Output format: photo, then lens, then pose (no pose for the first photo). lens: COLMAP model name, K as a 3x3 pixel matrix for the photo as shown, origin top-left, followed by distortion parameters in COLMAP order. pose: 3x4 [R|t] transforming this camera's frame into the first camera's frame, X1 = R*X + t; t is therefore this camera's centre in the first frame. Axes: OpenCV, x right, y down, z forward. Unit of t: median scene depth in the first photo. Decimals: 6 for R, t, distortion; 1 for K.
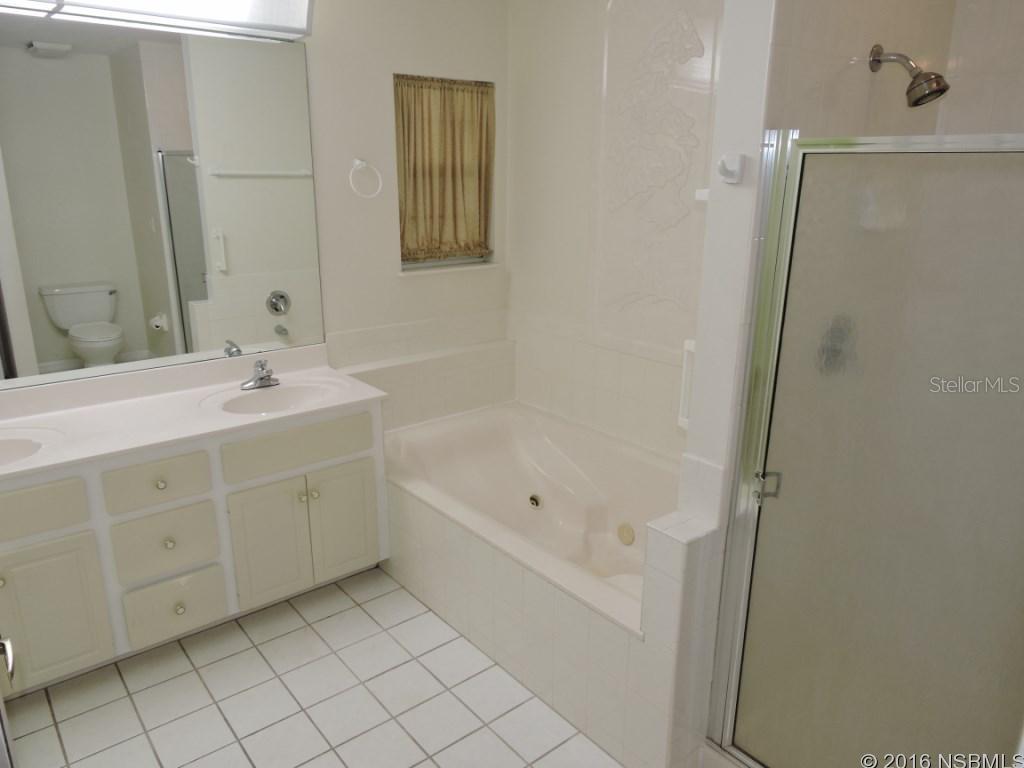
lens RADIAL K [[730.4, 0, 512.0], [0, 730.4, 384.0], [0, 0, 1]] dist [0.003224, 0.001565]
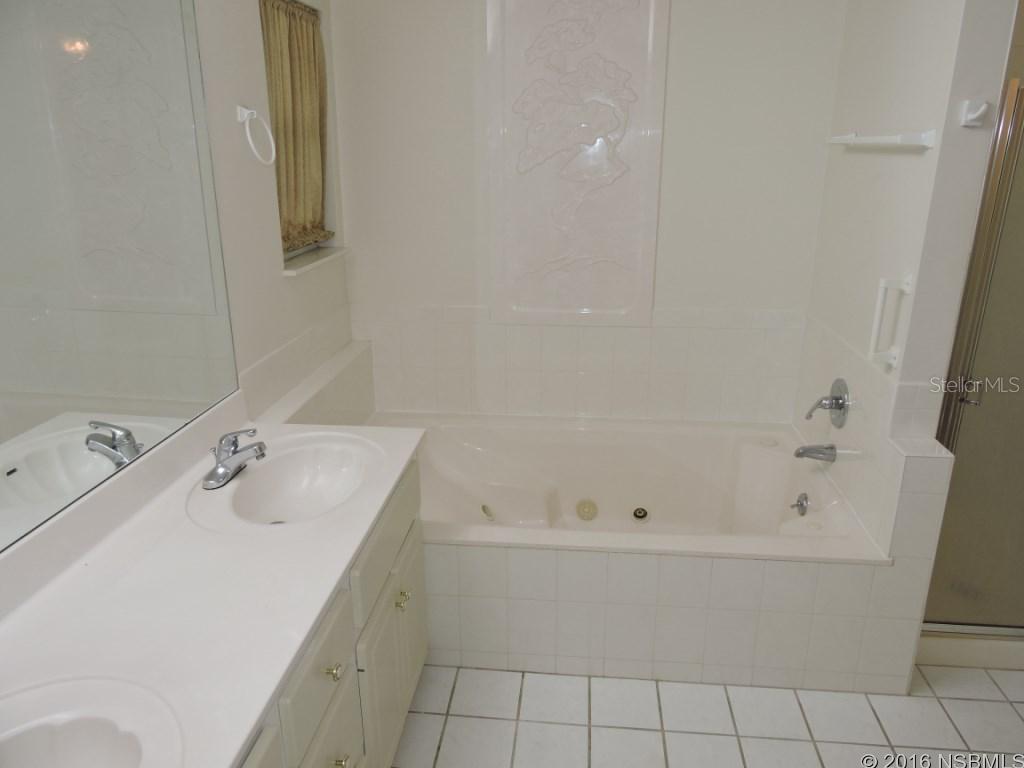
lens RADIAL K [[730.4, 0, 512.0], [0, 730.4, 384.0], [0, 0, 1]] dist [0.003224, 0.001565]
pose [[0.707573, -0.226398, 0.669391, -0.522670], [0.205364, 0.972283, 0.111762, -0.083264], [-0.676140, 0.058389, 0.734456, 0.348550]]
